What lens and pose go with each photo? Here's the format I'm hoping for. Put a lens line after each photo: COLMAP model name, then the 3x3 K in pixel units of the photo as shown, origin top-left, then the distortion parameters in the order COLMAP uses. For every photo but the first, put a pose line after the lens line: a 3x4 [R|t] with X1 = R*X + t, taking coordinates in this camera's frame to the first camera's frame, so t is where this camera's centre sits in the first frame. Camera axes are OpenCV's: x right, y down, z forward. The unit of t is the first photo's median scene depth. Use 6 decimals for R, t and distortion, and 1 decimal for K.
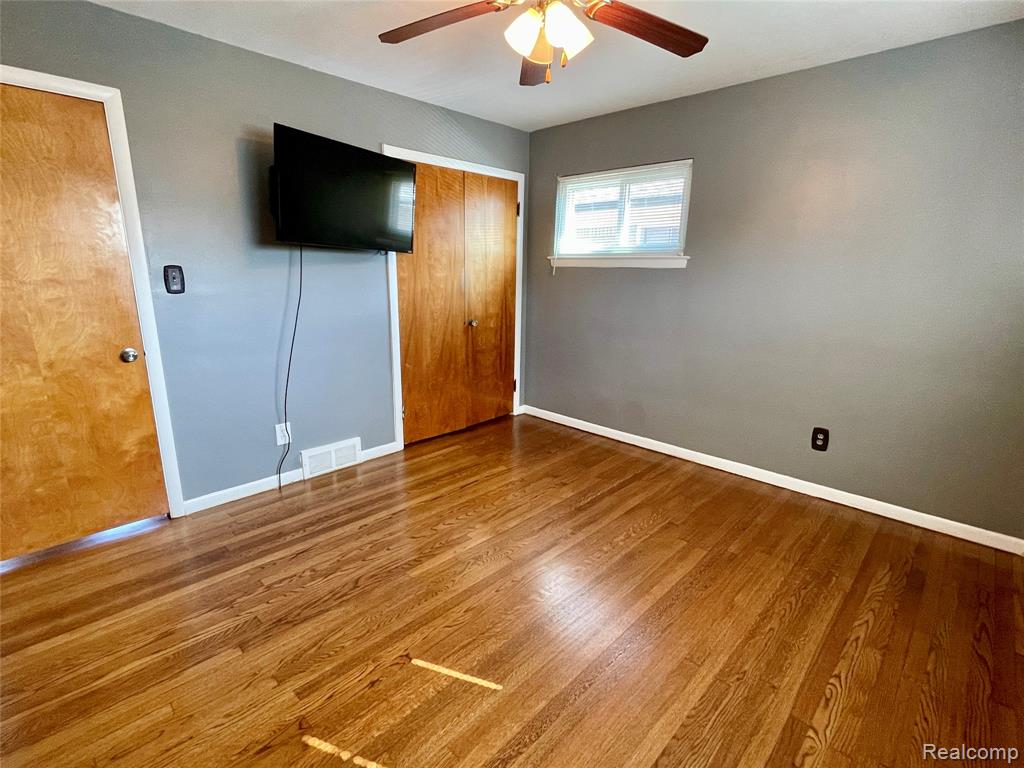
lens RADIAL K [[493.6, 0, 512.0], [0, 493.6, 384.0], [0, 0, 1]] dist [-0.001440, -0.000081]
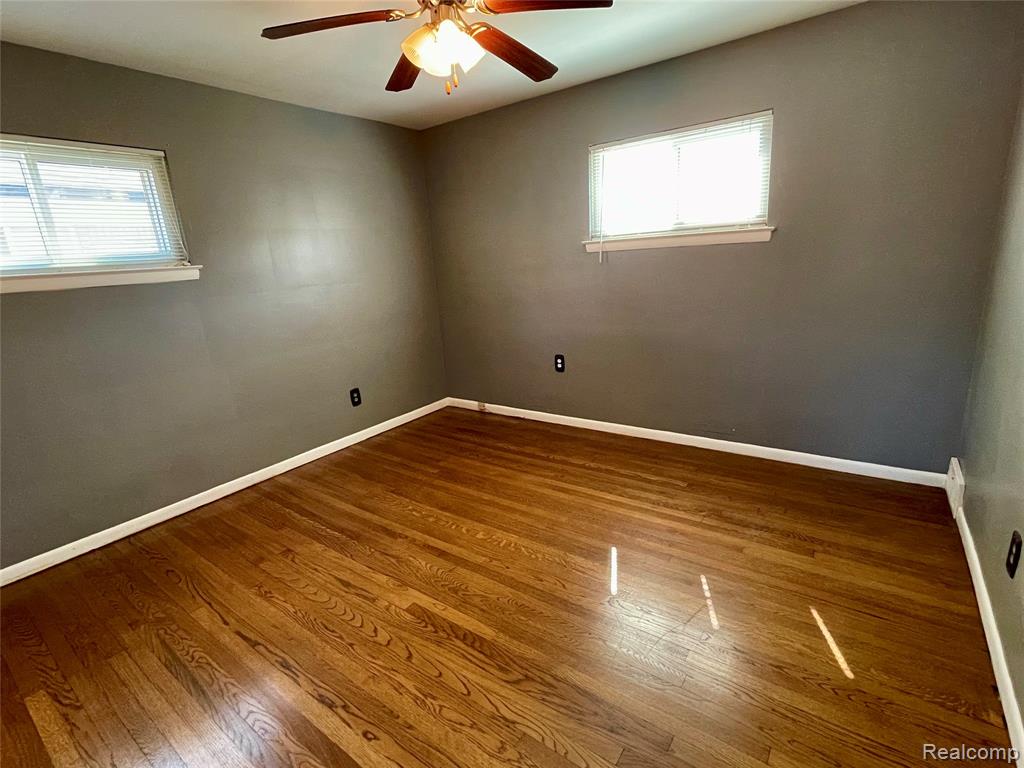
lens RADIAL K [[493.6, 0, 512.0], [0, 493.6, 384.0], [0, 0, 1]] dist [-0.001440, -0.000081]
pose [[-0.141600, -0.254928, 0.956536, -0.681683], [0.293877, 0.911886, 0.286532, -0.173756], [-0.945297, 0.321677, -0.054206, 0.666909]]
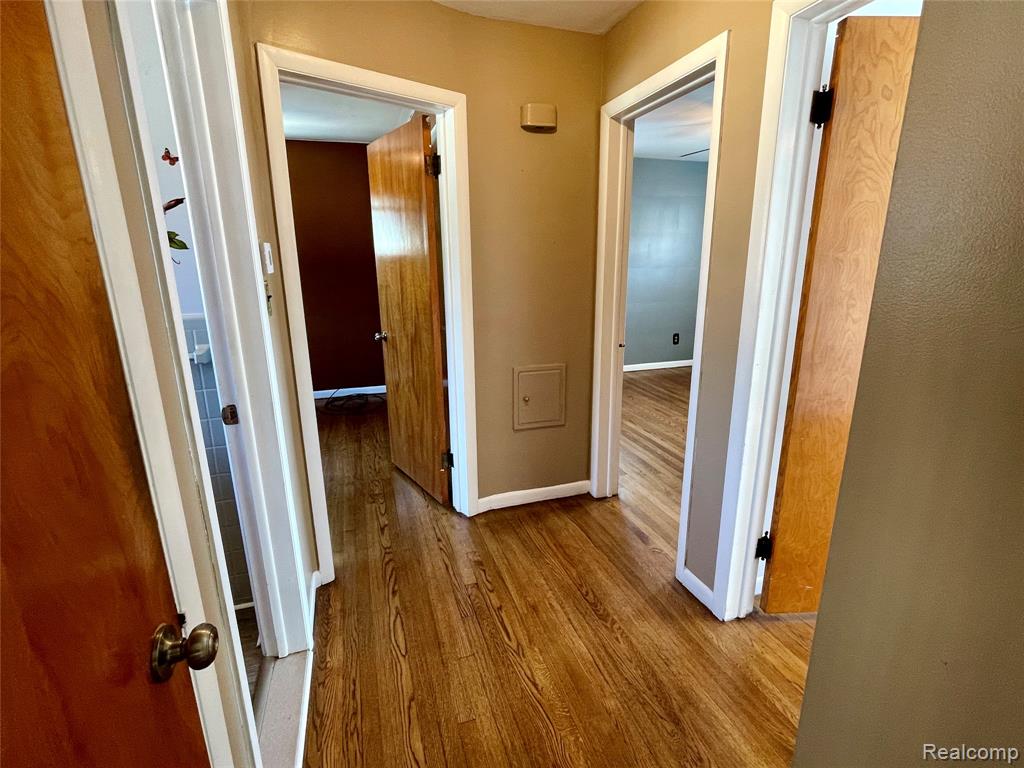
lens RADIAL K [[493.6, 0, 512.0], [0, 493.6, 384.0], [0, 0, 1]] dist [-0.001440, -0.000081]
pose [[0.469947, -0.234434, 0.850994, -1.519157], [0.219638, 0.964821, 0.144500, -0.157221], [-0.854932, 0.119003, 0.504905, 0.562895]]
